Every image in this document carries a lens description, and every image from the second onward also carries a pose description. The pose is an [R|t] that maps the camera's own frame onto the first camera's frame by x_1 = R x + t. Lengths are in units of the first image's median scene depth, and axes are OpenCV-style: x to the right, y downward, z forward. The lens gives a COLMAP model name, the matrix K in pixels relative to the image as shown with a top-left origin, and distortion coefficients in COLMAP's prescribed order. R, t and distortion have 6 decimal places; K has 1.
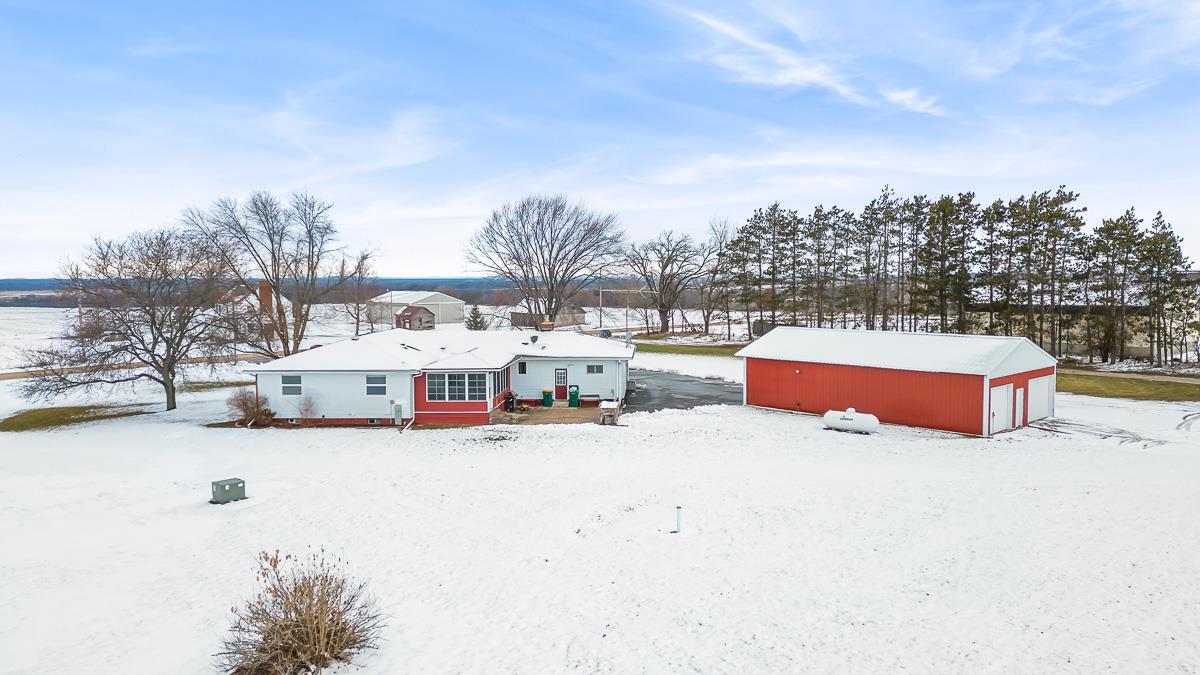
lens RADIAL K [[844.5, 0, 600.0], [0, 844.5, 337.5], [0, 0, 1]] dist [0.107680, -0.105985]
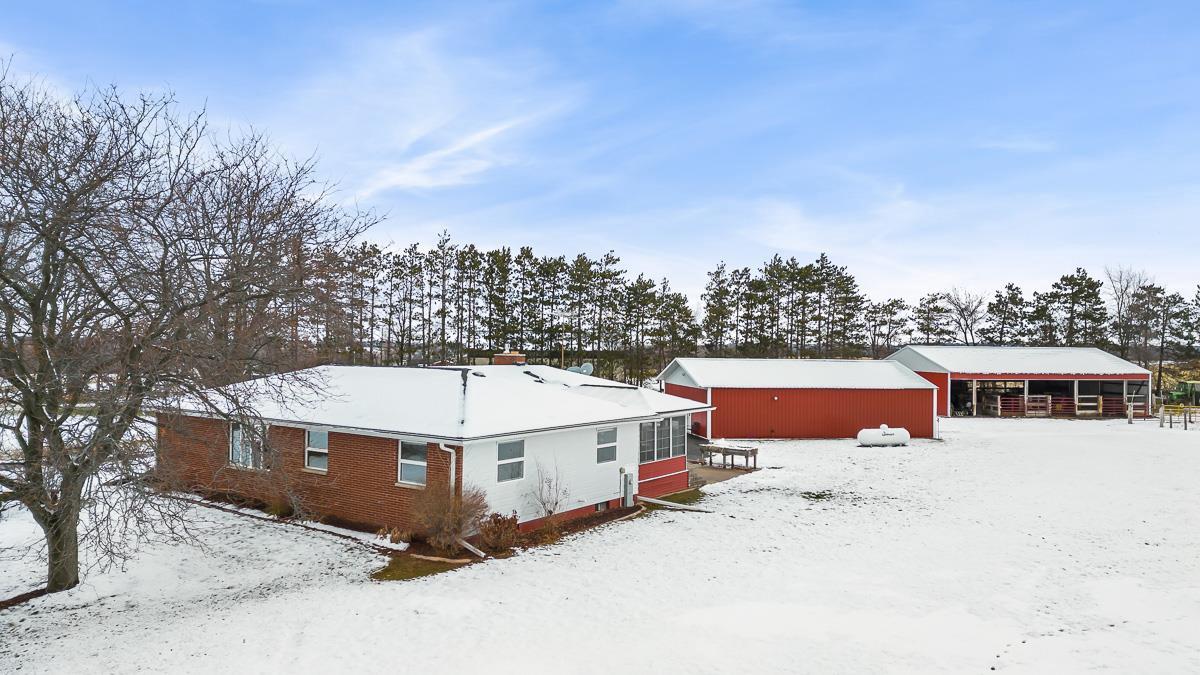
lens RADIAL K [[844.5, 0, 600.0], [0, 844.5, 337.5], [0, 0, 1]] dist [0.107680, -0.105985]
pose [[0.534251, 0.017704, 0.845141, -0.769084], [0.051762, 0.997219, -0.053611, 0.011359], [-0.843740, 0.072388, 0.531849, 0.672551]]
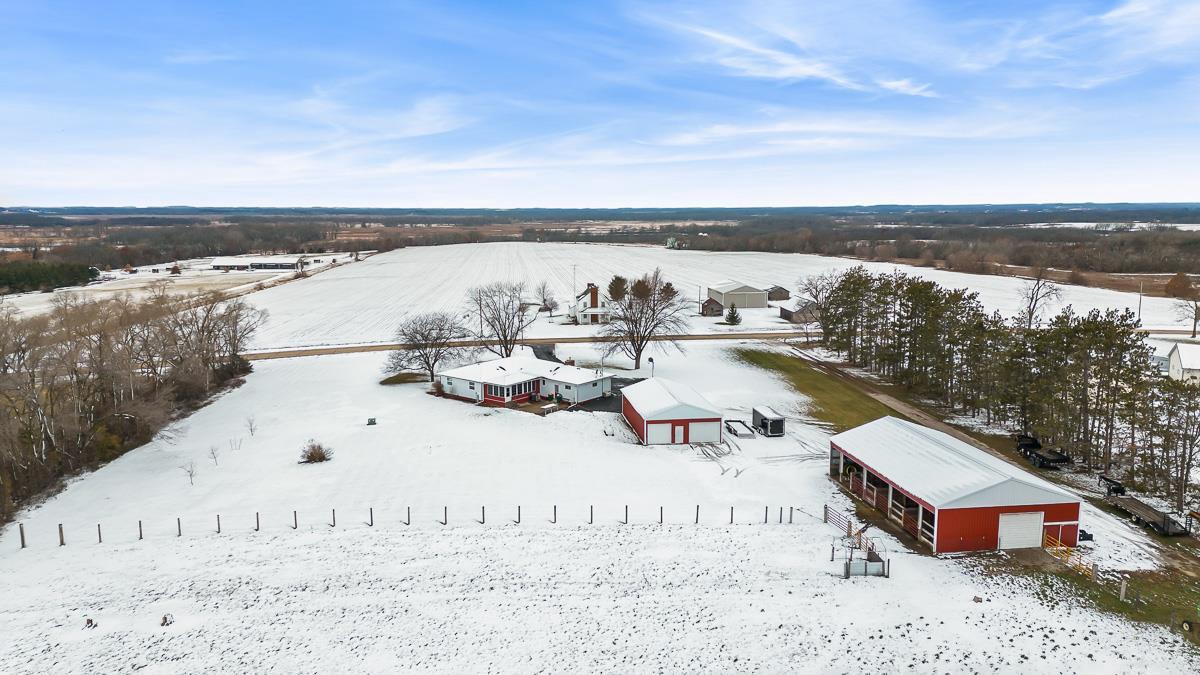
lens RADIAL K [[825.4, 0, 600.0], [0, 825.4, 337.5], [0, 0, 1]] dist [0.105185, -0.095691]
pose [[0.811607, 0.094839, -0.576454, 1.439546], [-0.042445, 0.993700, 0.103724, -0.354969], [0.582659, -0.059716, 0.810520, -0.758109]]
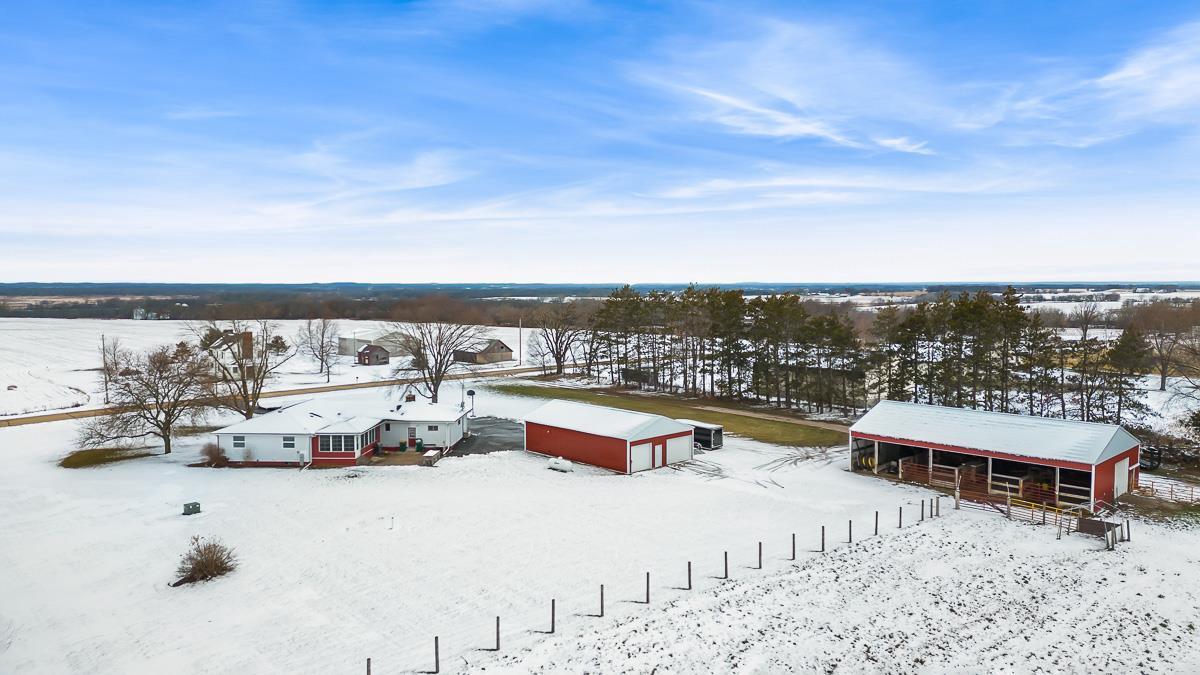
lens RADIAL K [[825.4, 0, 600.0], [0, 825.4, 337.5], [0, 0, 1]] dist [0.105185, -0.095691]
pose [[0.999986, 0.004827, 0.002220, 0.347305], [-0.004819, 0.999982, -0.003447, -0.147945], [-0.002236, 0.003437, 0.999992, -0.658204]]
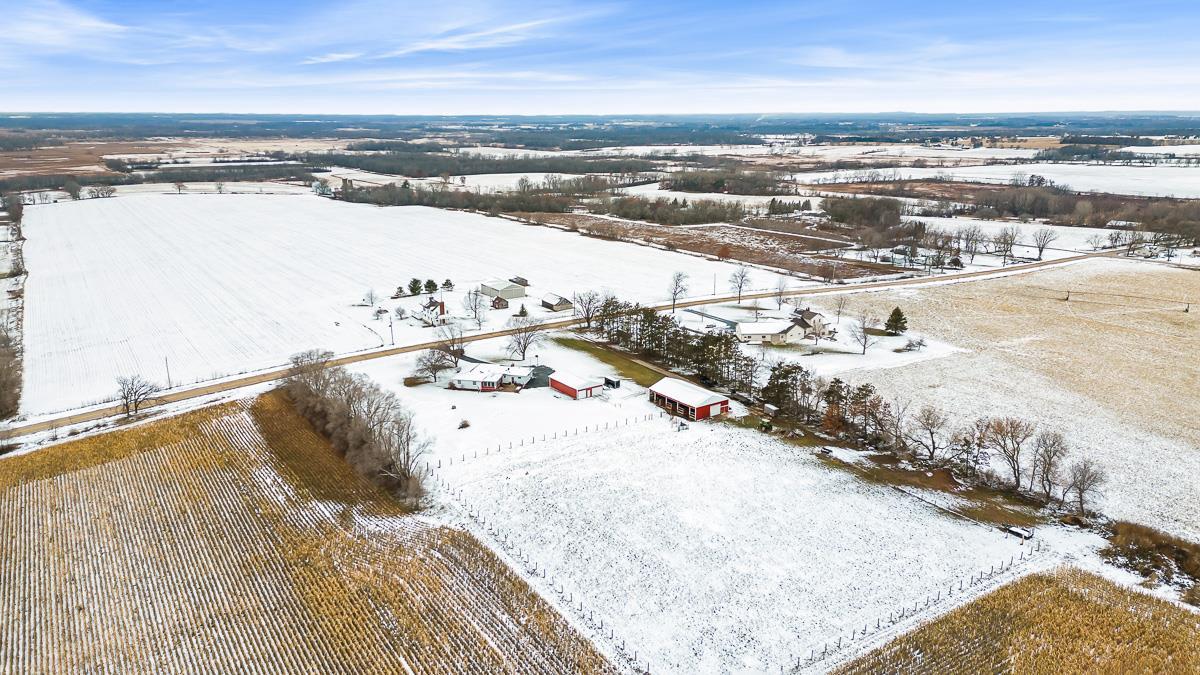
lens RADIAL K [[825.4, 0, 600.0], [0, 825.4, 337.5], [0, 0, 1]] dist [0.105185, -0.095691]
pose [[0.989038, 0.042466, -0.141423, 1.229511], [-0.014057, 0.980481, 0.196112, -1.244960], [0.146991, -0.191974, 0.970330, -3.840795]]
